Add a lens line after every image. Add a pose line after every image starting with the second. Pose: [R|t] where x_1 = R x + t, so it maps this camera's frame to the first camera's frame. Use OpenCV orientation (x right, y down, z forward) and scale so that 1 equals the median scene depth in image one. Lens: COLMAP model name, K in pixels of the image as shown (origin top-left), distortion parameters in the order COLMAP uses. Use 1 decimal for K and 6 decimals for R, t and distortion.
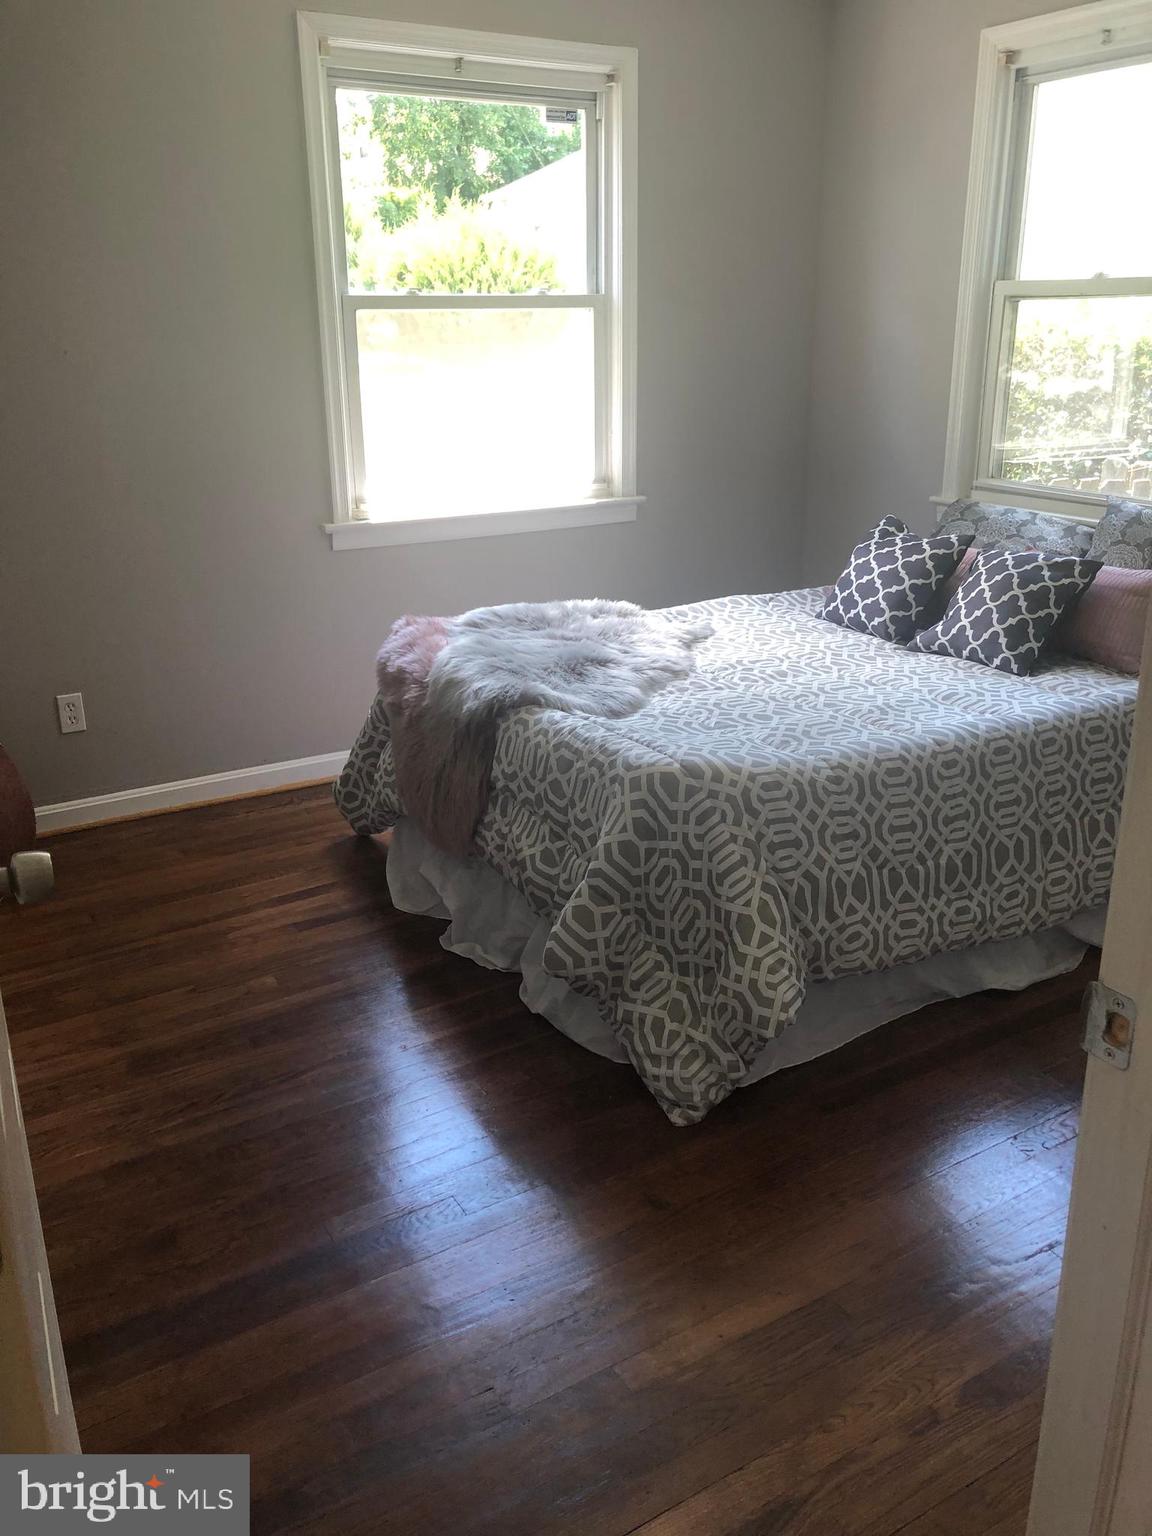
lens RADIAL K [[1244.7, 0, 554.1], [0, 1244.7, 766.3], [0, 0, 1]] dist [0.051747, -0.123666]
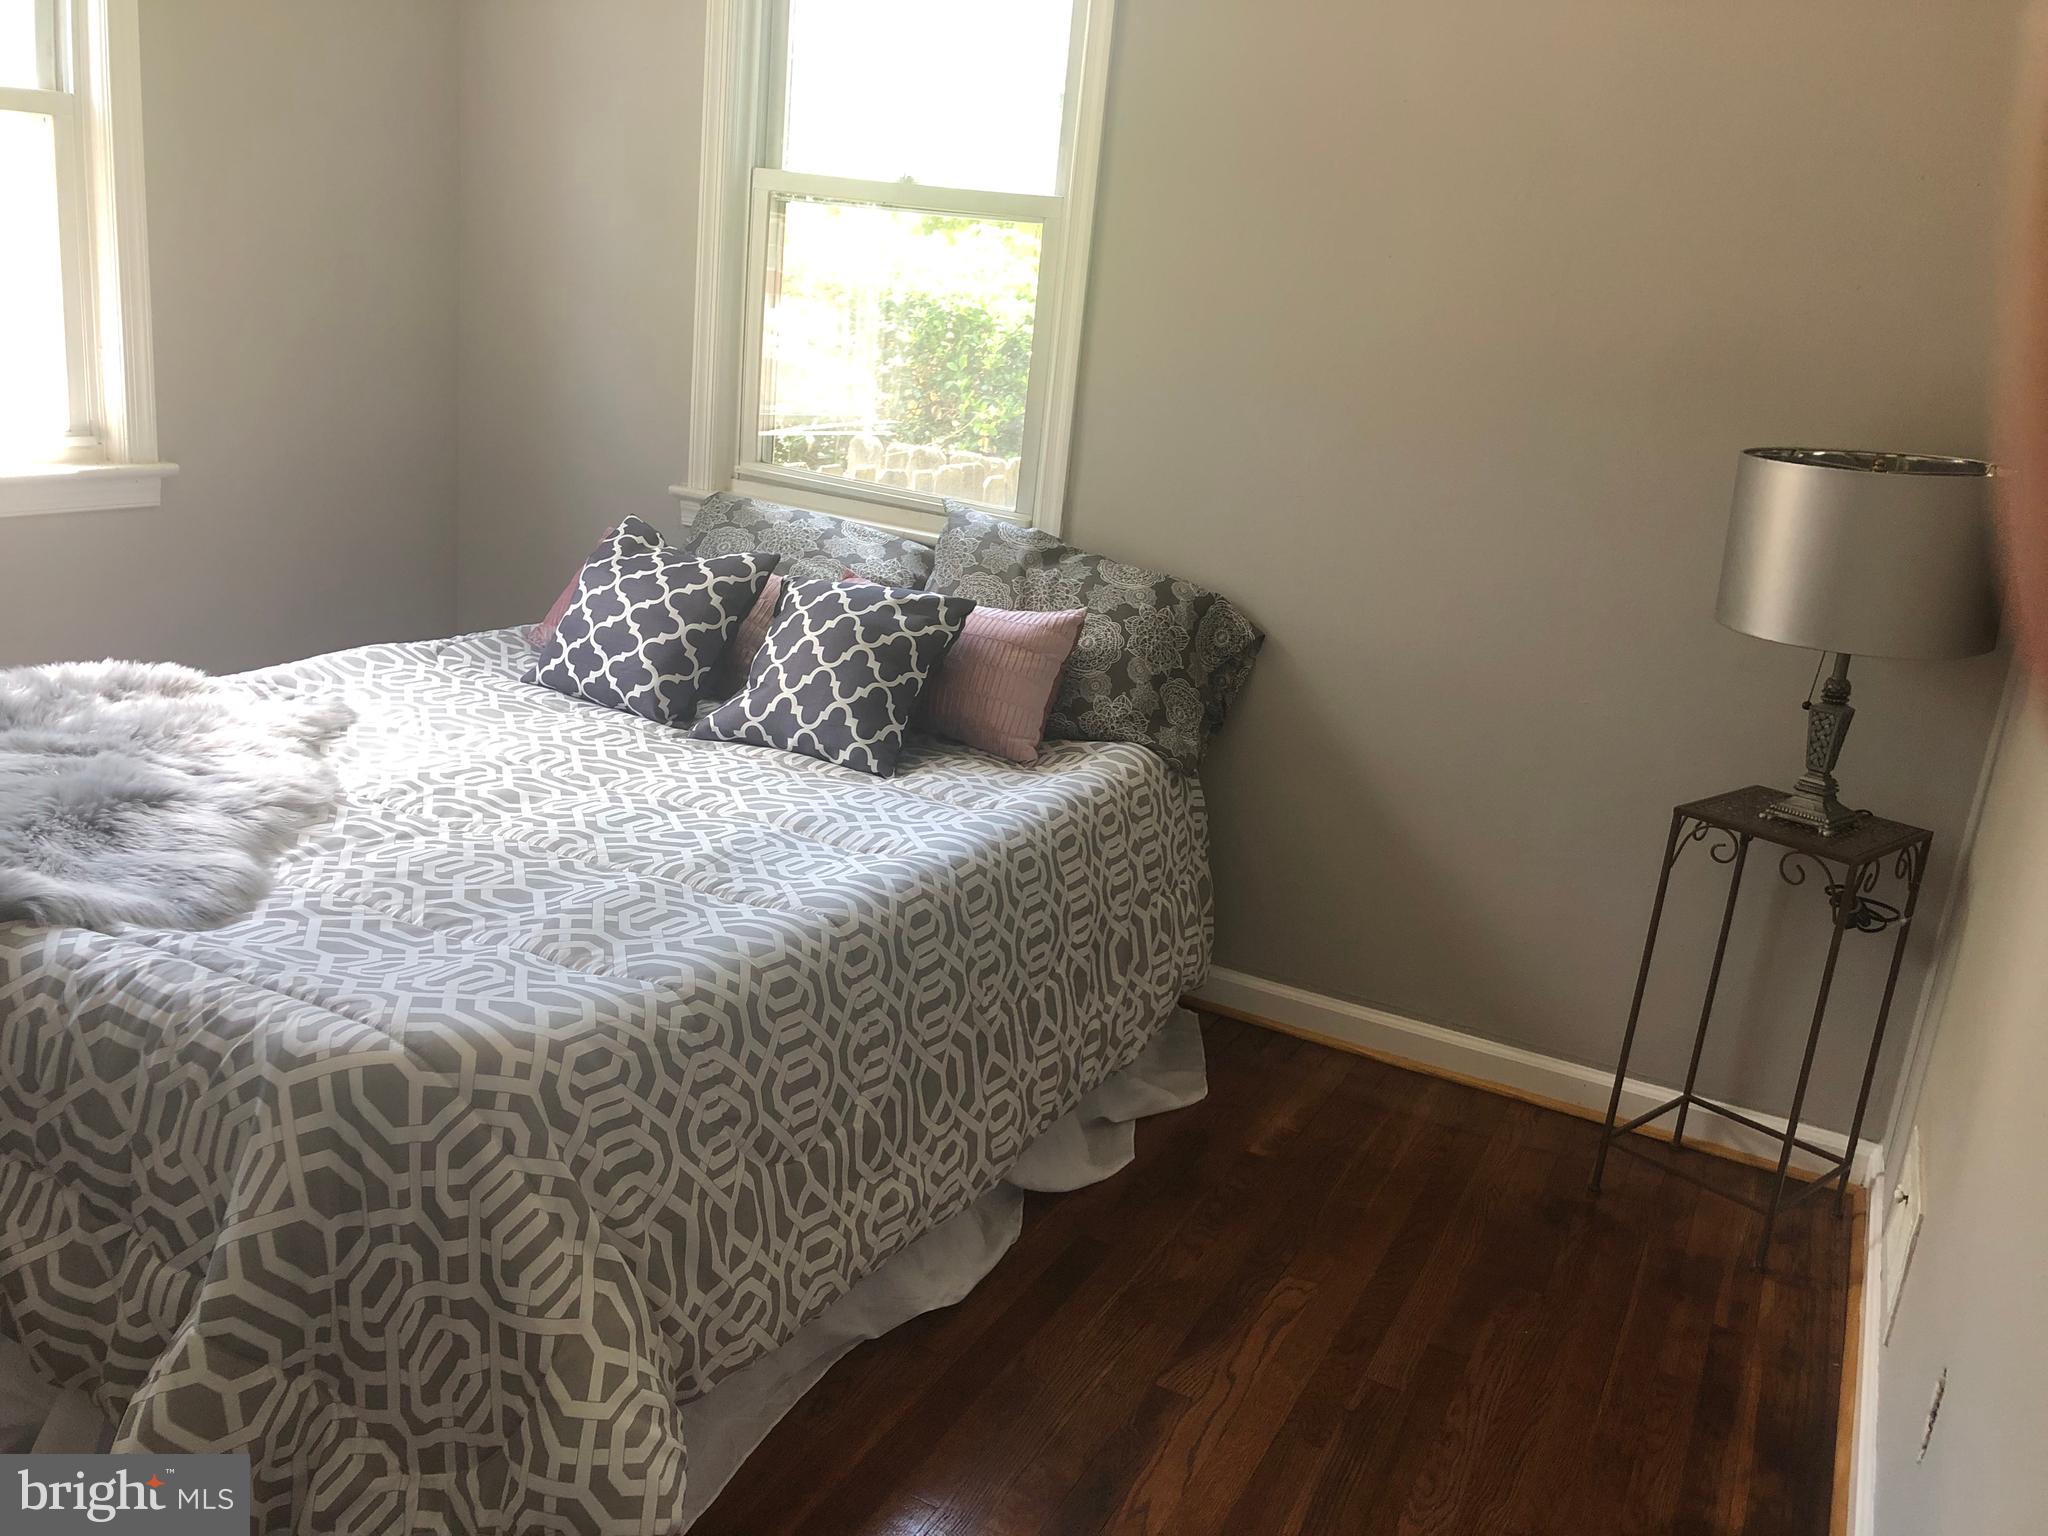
lens RADIAL K [[1658.3, 0, 1026.0], [0, 1658.3, 743.5], [0, 0, 1]] dist [0.003184, 0.020075]
pose [[0.834845, -0.048687, 0.548328, -0.039084], [0.072924, 0.997084, -0.022497, -0.073985], [-0.545633, 0.058768, 0.835961, 0.276004]]
